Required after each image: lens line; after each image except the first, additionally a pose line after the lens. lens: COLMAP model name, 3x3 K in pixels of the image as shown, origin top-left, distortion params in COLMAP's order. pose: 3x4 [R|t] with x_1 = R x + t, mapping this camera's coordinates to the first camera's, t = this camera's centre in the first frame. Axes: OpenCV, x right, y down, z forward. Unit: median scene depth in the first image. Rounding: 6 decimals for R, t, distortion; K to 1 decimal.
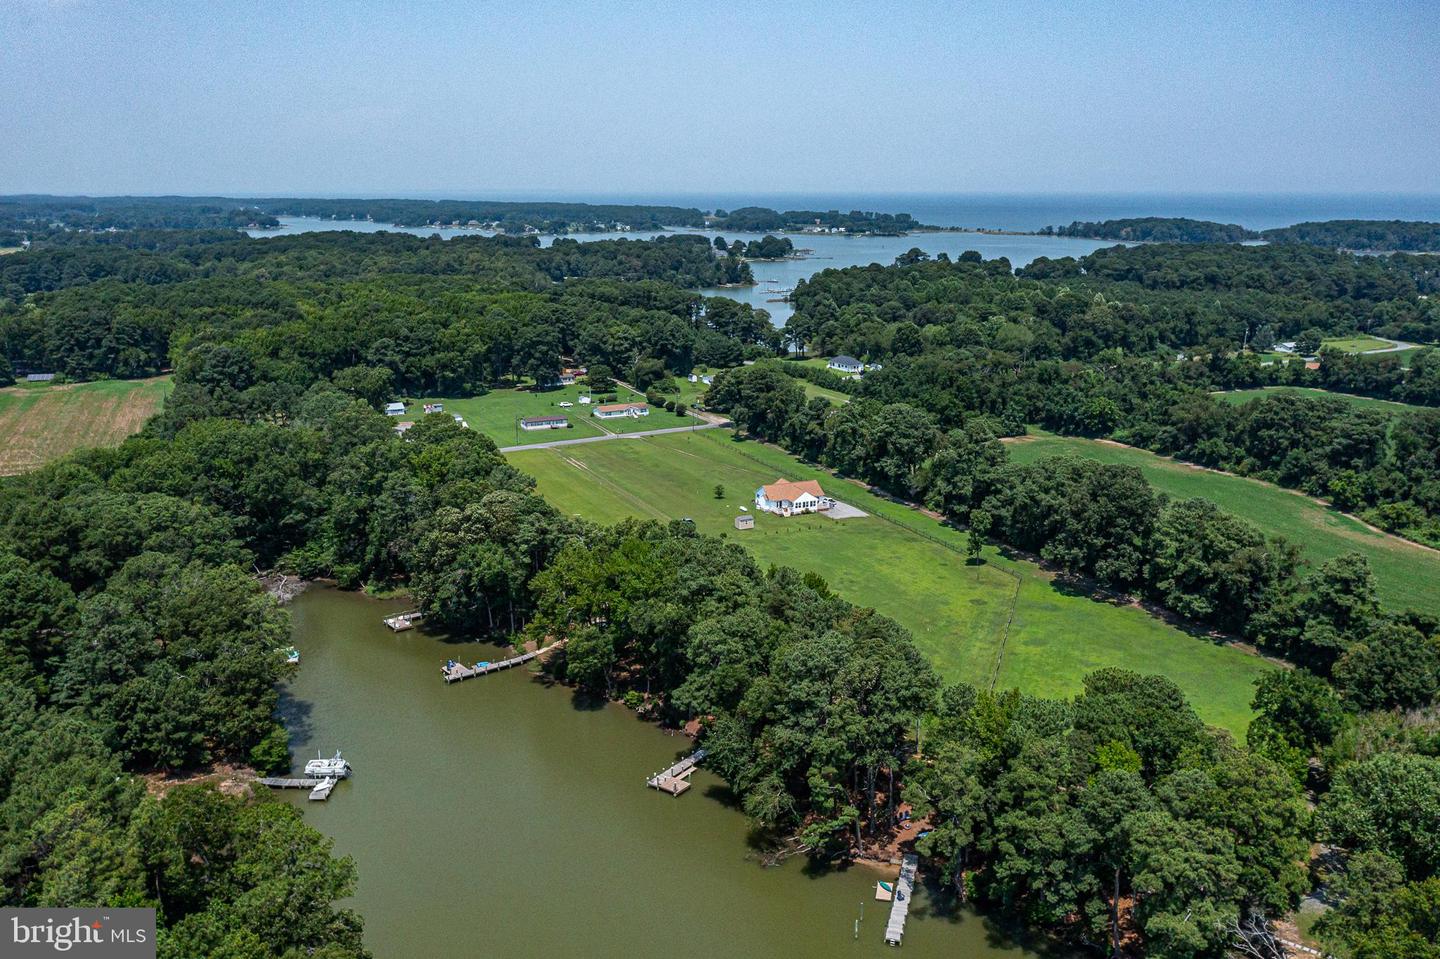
lens RADIAL K [[1165.9, 0, 710.0], [0, 1165.9, 485.4], [0, 0, 1]] dist [-0.002556, -0.009739]
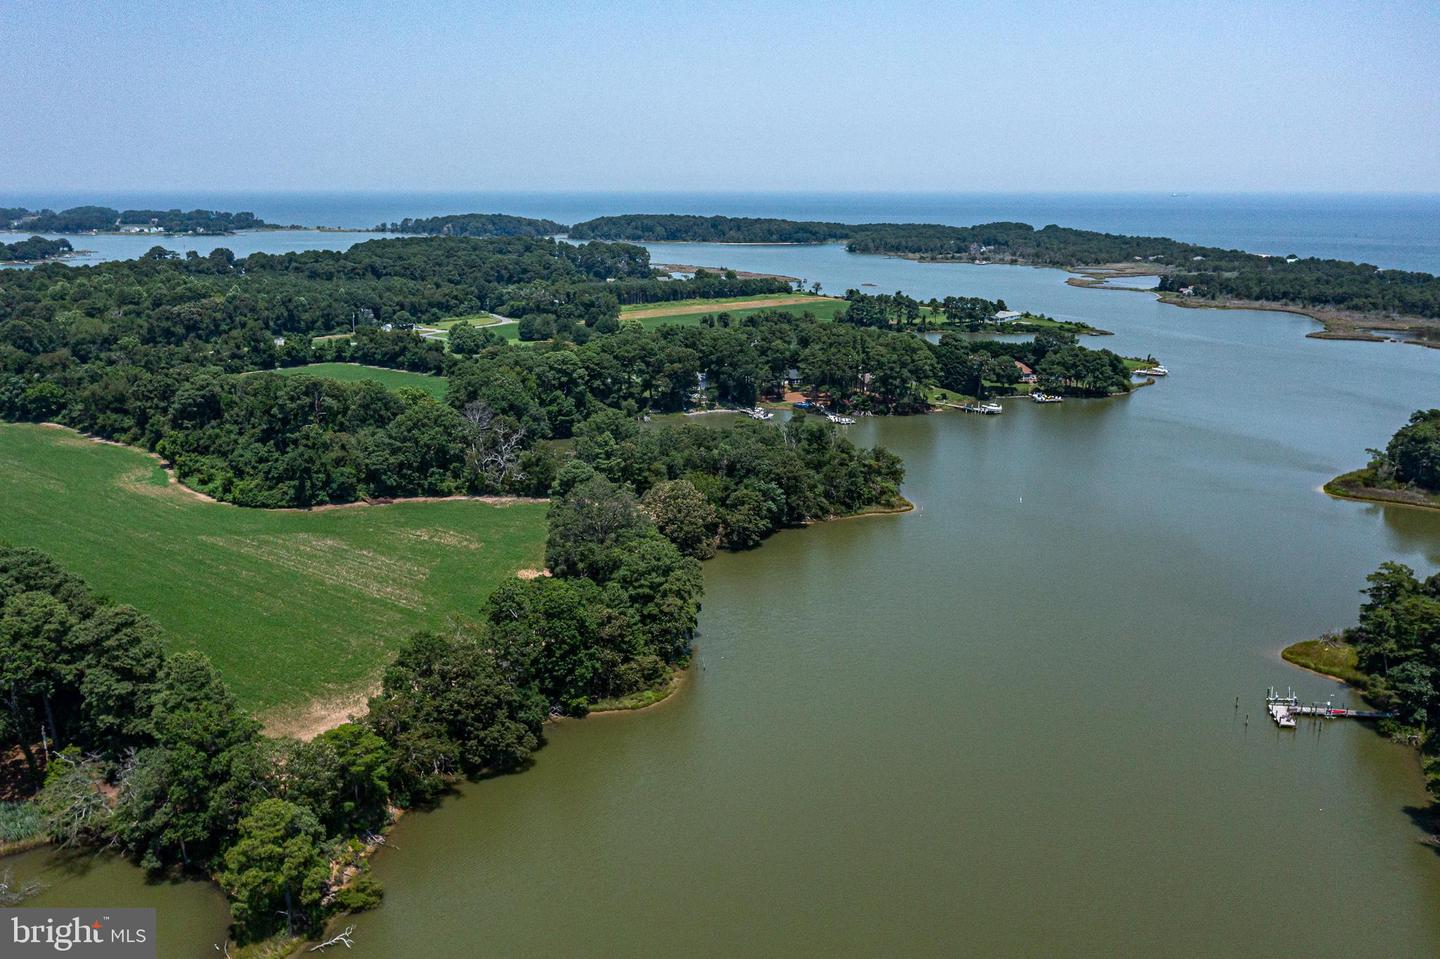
lens RADIAL K [[1165.9, 0, 719.7], [0, 1165.9, 483.7], [0, 0, 1]] dist [-0.002556, -0.009739]
pose [[0.915785, -0.097388, 0.389684, 0.161666], [0.097608, 0.995038, 0.019291, 0.018680], [-0.389630, 0.020369, 0.920746, -0.070369]]
